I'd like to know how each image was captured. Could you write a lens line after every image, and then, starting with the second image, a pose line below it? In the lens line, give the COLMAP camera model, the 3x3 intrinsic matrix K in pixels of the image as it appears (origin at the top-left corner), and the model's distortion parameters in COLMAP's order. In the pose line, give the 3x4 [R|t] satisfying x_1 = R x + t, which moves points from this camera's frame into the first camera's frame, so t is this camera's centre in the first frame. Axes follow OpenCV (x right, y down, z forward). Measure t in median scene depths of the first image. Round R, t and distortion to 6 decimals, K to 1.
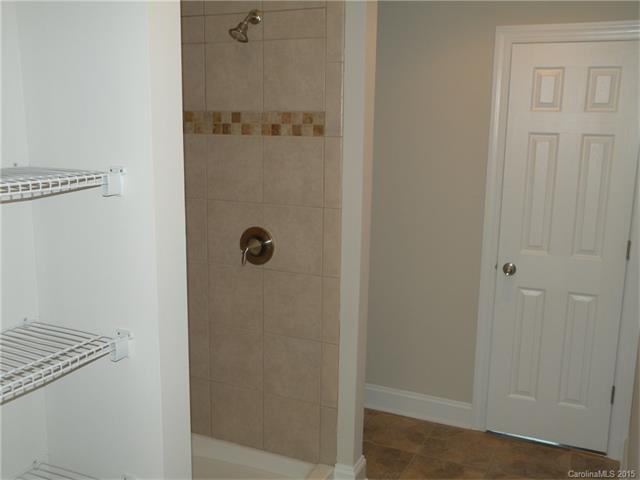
lens RADIAL K [[628.0, 0, 322.4], [0, 628.0, 237.6], [0, 0, 1]] dist [-0.013066, 0.000000]
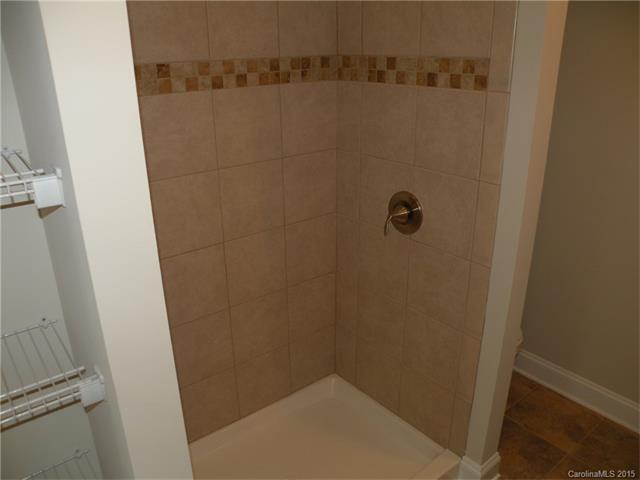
lens RADIAL K [[504.6, 0, 317.8], [0, 504.6, 241.9], [0, 0, 1]] dist [-0.120523, 0.062279]
pose [[0.894644, 0.135271, -0.425811, 0.094019], [-0.047653, 0.976518, 0.210099, -0.091083], [0.444232, -0.167672, 0.880082, 0.319345]]
